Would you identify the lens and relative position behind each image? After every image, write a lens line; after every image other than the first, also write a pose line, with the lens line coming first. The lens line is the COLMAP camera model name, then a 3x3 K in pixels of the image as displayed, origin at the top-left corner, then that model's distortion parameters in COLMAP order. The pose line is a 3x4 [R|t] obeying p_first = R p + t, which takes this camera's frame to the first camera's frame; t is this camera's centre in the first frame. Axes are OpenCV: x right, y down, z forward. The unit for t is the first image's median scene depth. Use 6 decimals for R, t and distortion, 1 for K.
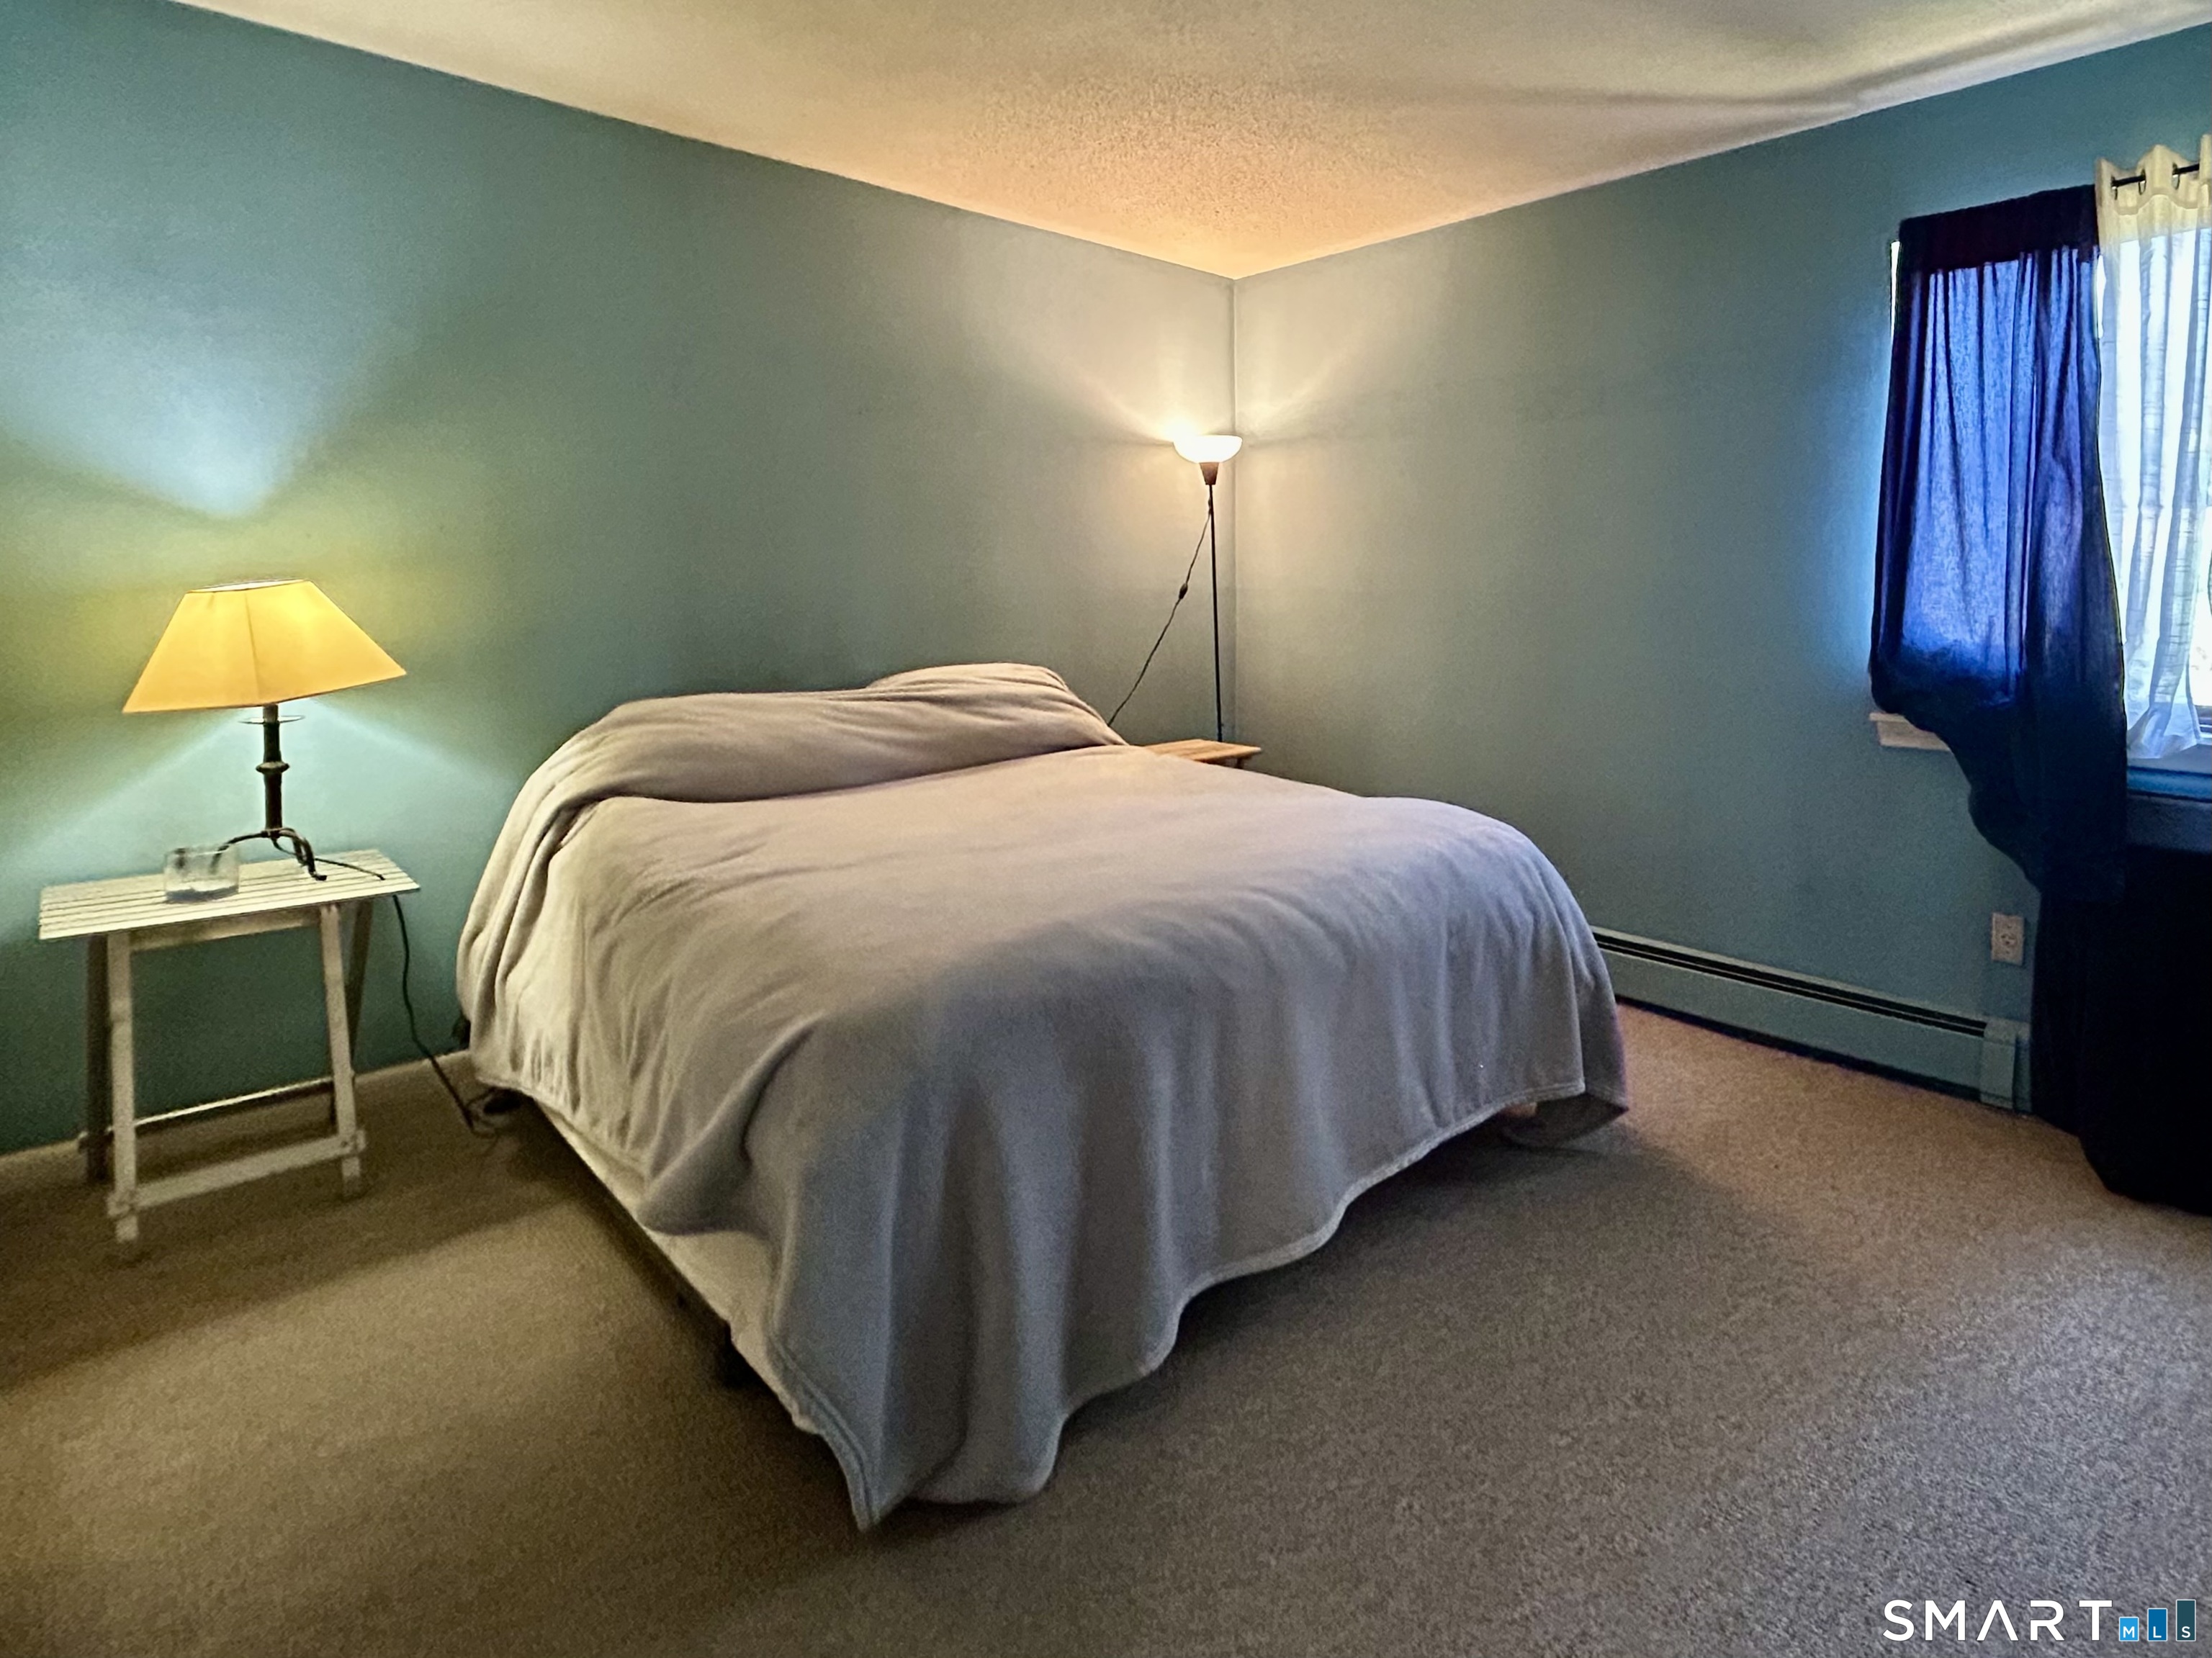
lens RADIAL K [[1167.9, 0, 1108.1], [0, 1167.9, 620.0], [0, 0, 1]] dist [0.001760, -0.000991]
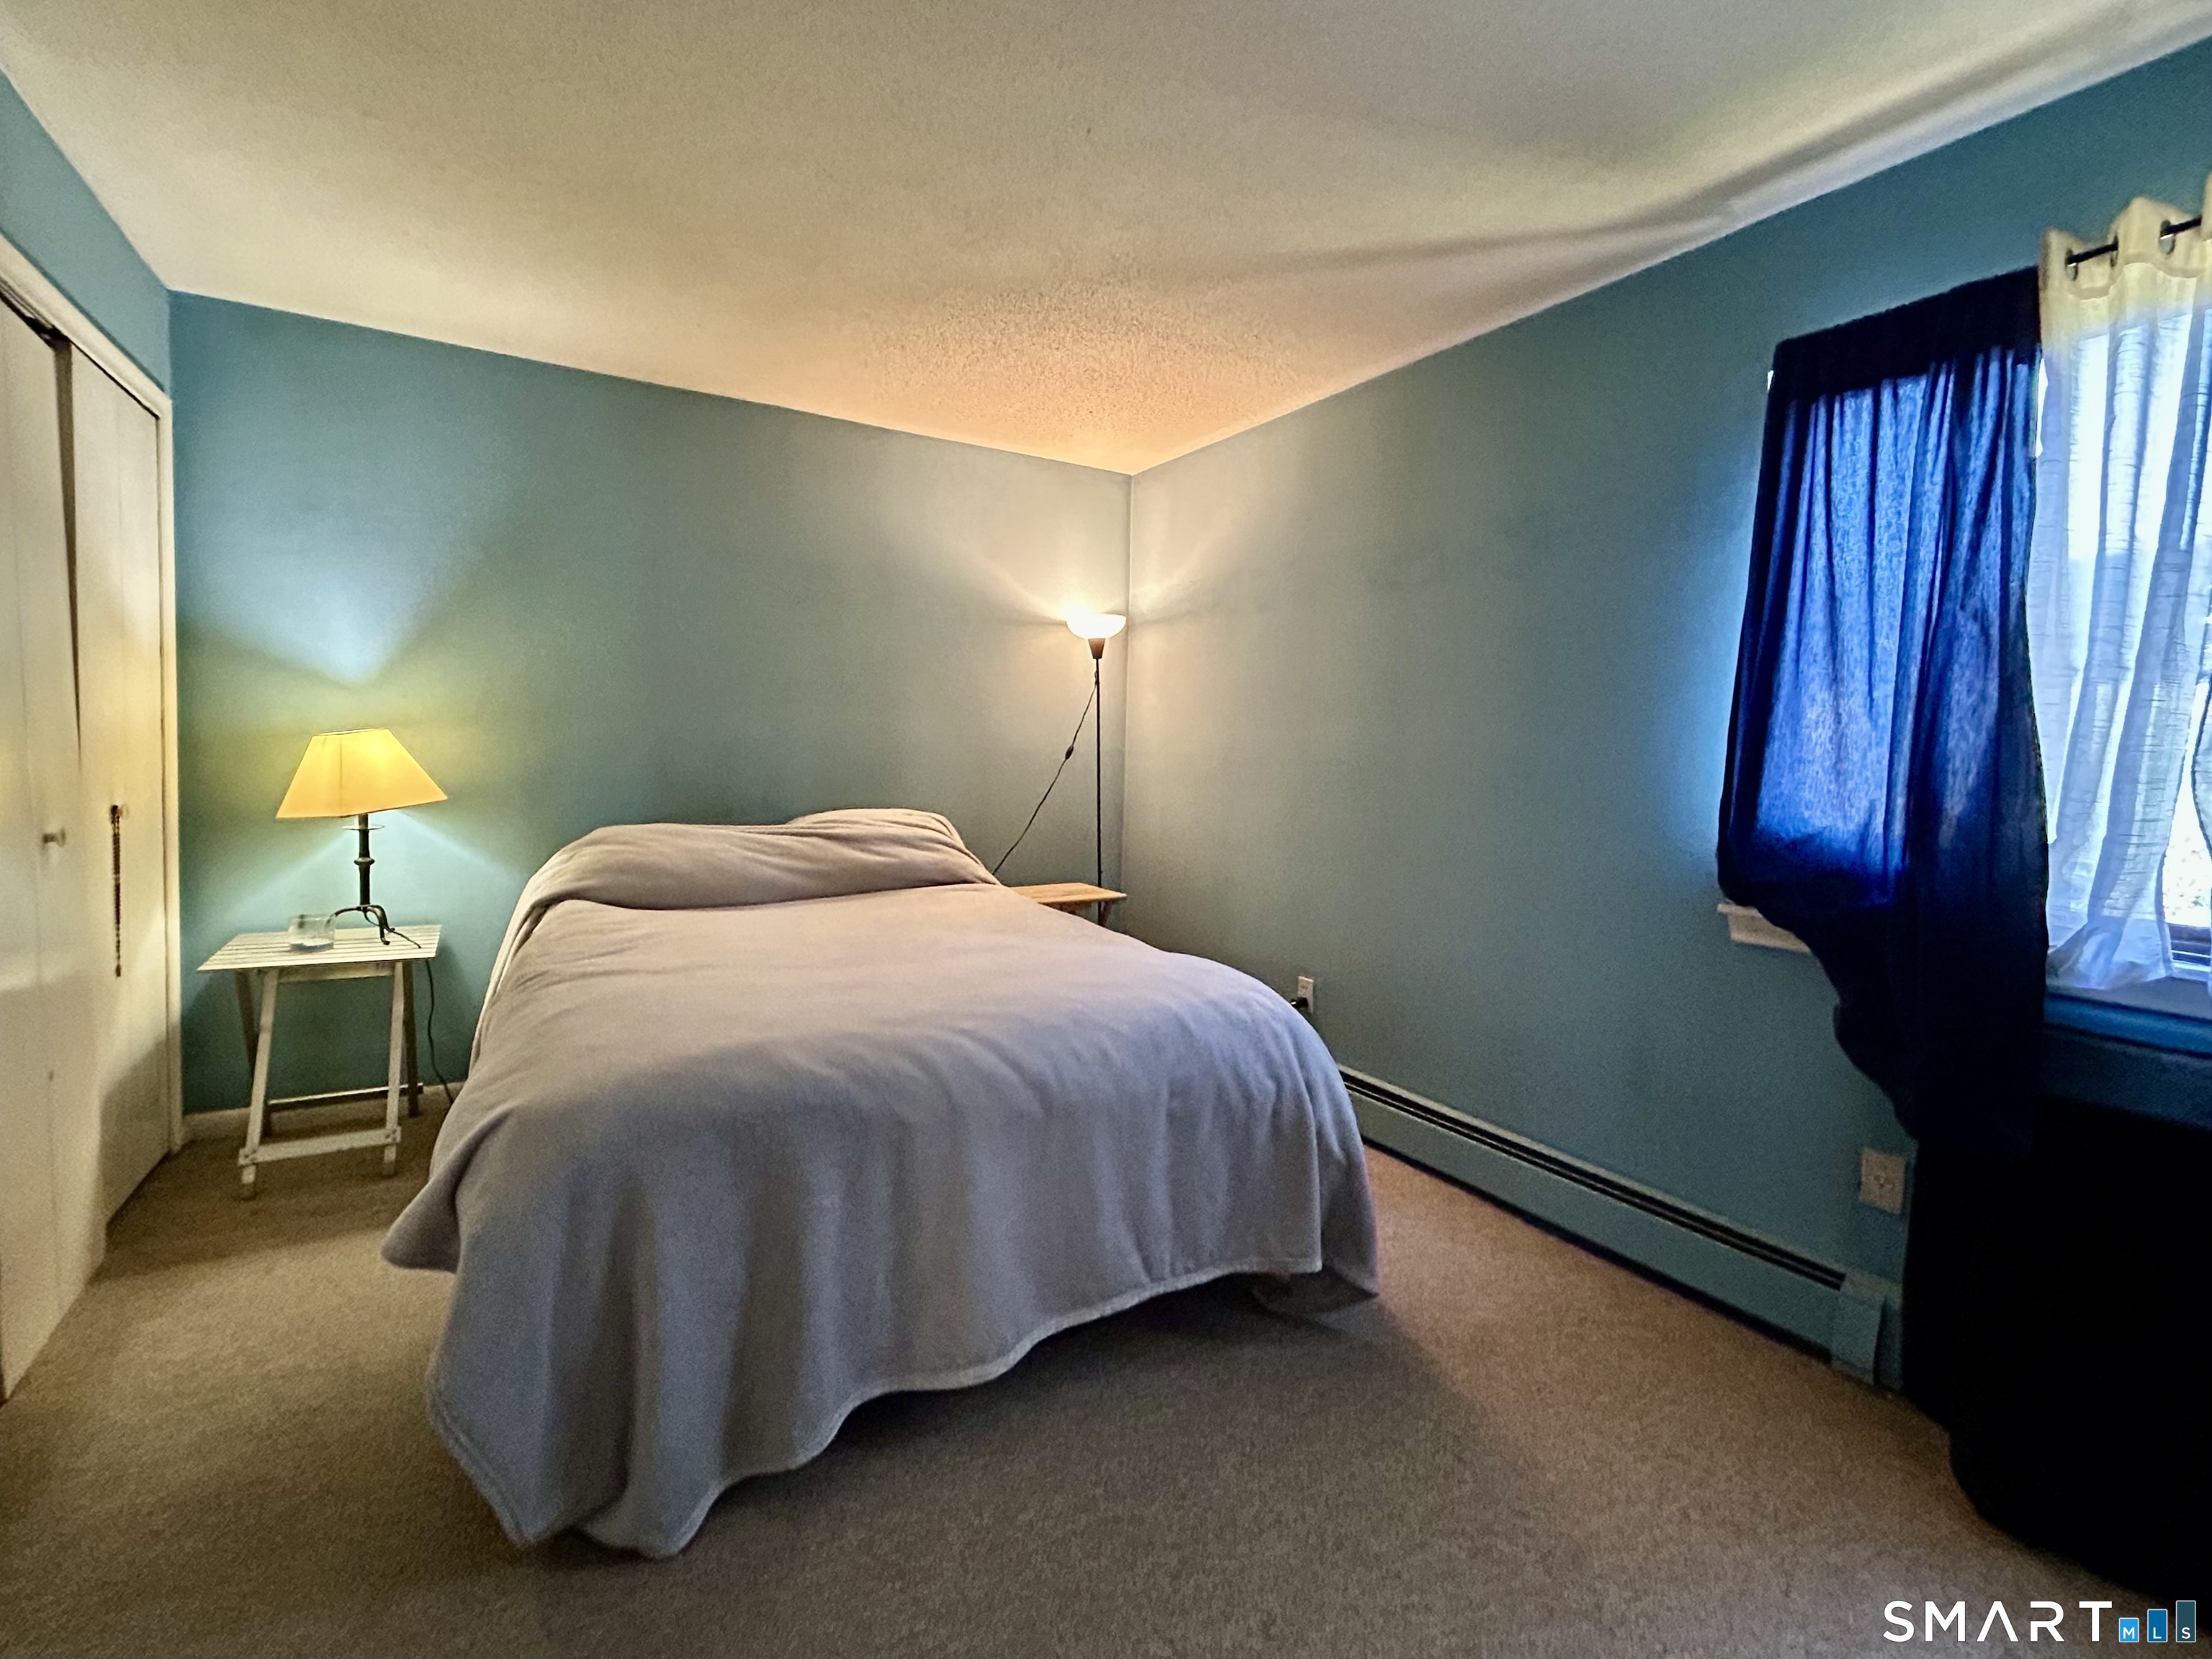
lens RADIAL K [[900.5, 0, 933.1], [0, 900.5, 783.1], [0, 0, 1]] dist [0.000828, 0.000409]
pose [[0.958954, 0.032644, -0.281676, 0.284128], [-0.029519, 0.999447, 0.015332, -0.005804], [0.282021, -0.006388, 0.959387, 0.179839]]
